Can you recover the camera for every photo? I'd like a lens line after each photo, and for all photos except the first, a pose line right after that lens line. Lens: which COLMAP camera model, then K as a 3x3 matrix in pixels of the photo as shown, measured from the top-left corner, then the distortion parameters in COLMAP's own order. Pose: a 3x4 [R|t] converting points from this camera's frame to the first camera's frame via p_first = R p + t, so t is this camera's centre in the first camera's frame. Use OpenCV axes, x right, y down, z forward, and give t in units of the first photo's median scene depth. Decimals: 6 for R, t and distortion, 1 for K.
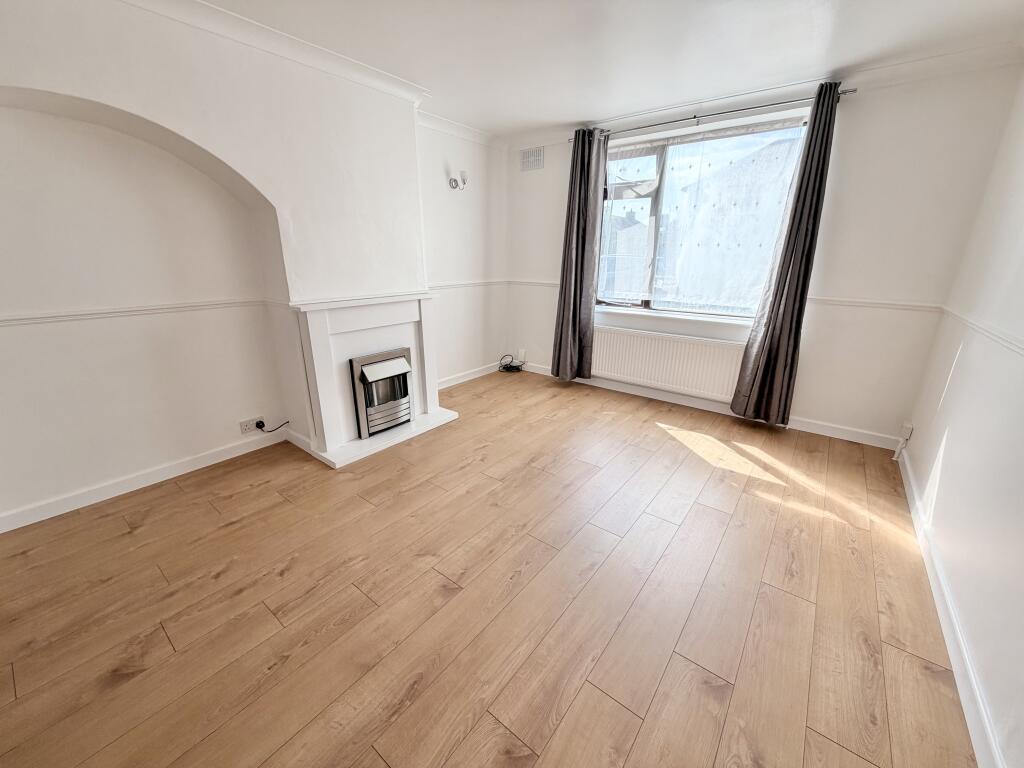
lens RADIAL K [[412.0, 0, 518.9], [0, 412.0, 380.8], [0, 0, 1]] dist [0.014924, 0.000358]
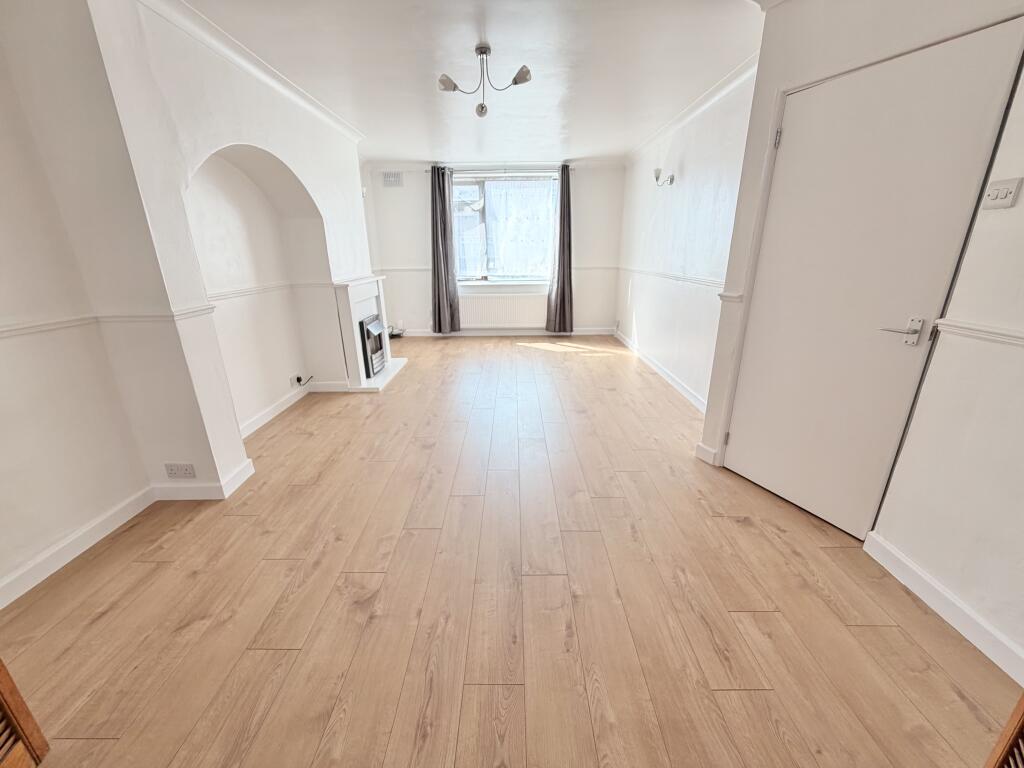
lens RADIAL K [[412.0, 0, 505.4], [0, 412.0, 385.4], [0, 0, 1]] dist [0.014924, 0.000358]
pose [[0.800584, -0.206569, 0.562490, -0.677823], [0.195785, 0.977356, 0.080266, 0.117401], [-0.566333, 0.045867, 0.822899, -0.375296]]
